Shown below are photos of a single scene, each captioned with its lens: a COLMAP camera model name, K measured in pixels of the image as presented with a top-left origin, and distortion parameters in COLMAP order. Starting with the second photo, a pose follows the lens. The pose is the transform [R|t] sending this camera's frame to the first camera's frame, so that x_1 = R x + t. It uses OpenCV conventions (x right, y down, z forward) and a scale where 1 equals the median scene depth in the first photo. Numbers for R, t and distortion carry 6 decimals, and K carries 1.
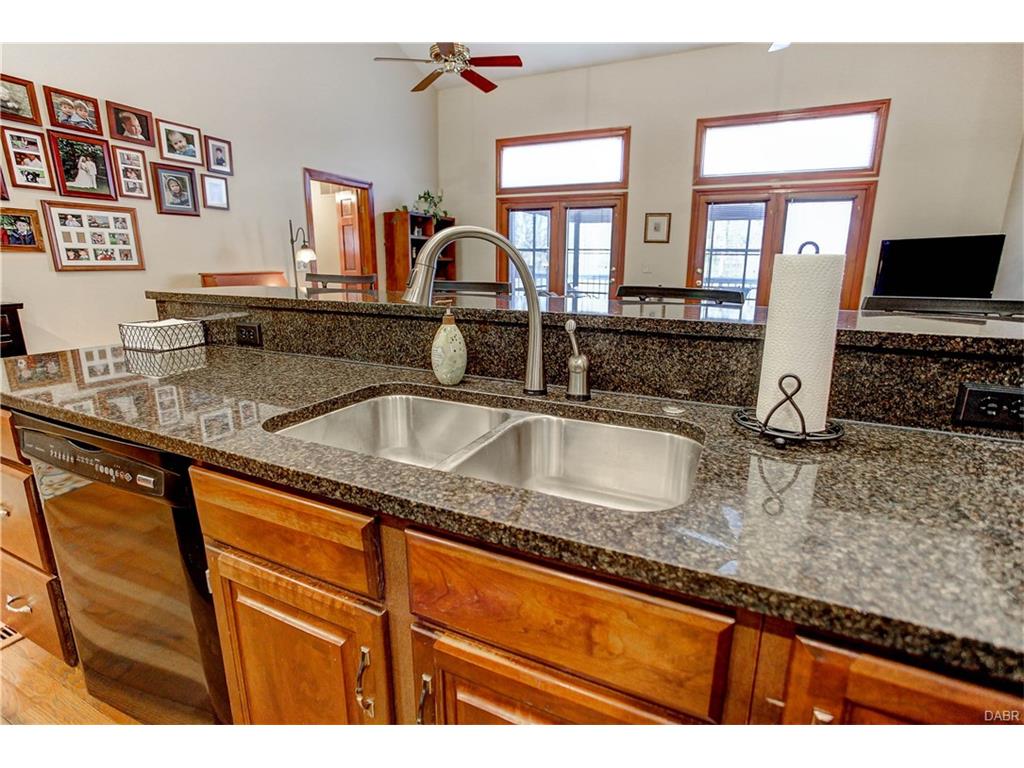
lens RADIAL K [[500.4, 0, 507.3], [0, 500.4, 378.3], [0, 0, 1]] dist [-0.048798, 0.026131]
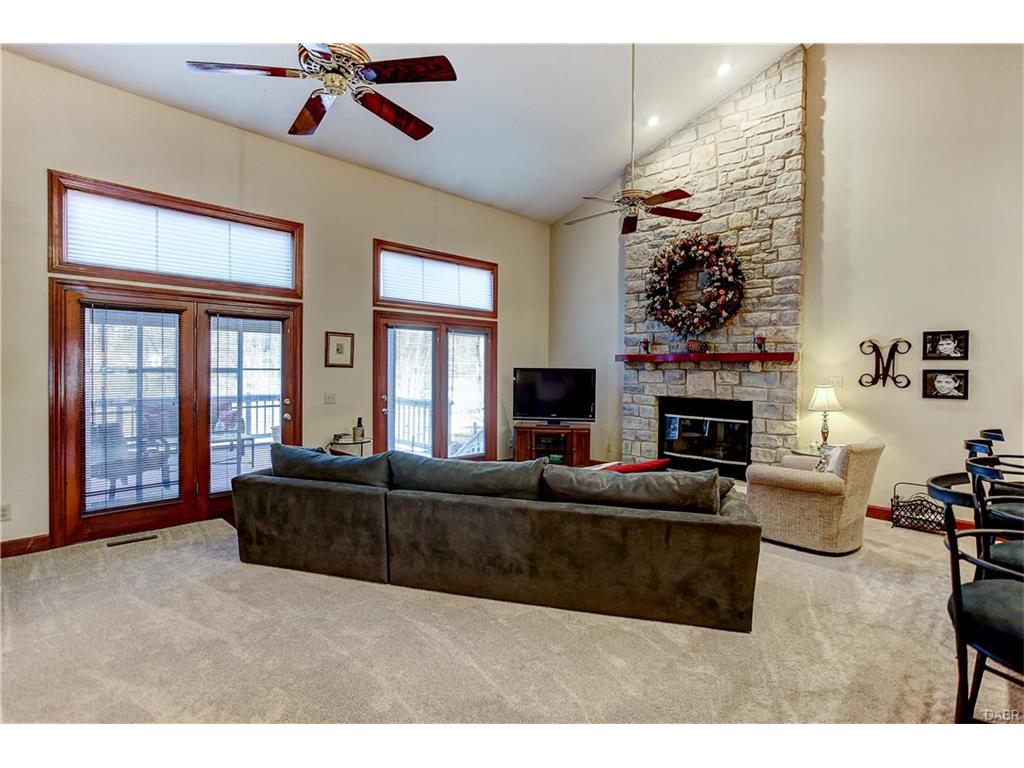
lens RADIAL K [[500.4, 0, 513.8], [0, 500.4, 375.4], [0, 0, 1]] dist [-0.048798, 0.026131]
pose [[0.337376, -0.015449, 0.941243, -0.534404], [0.204424, 0.977208, -0.057233, -0.212848], [-0.918906, 0.211721, 0.332845, 0.643891]]
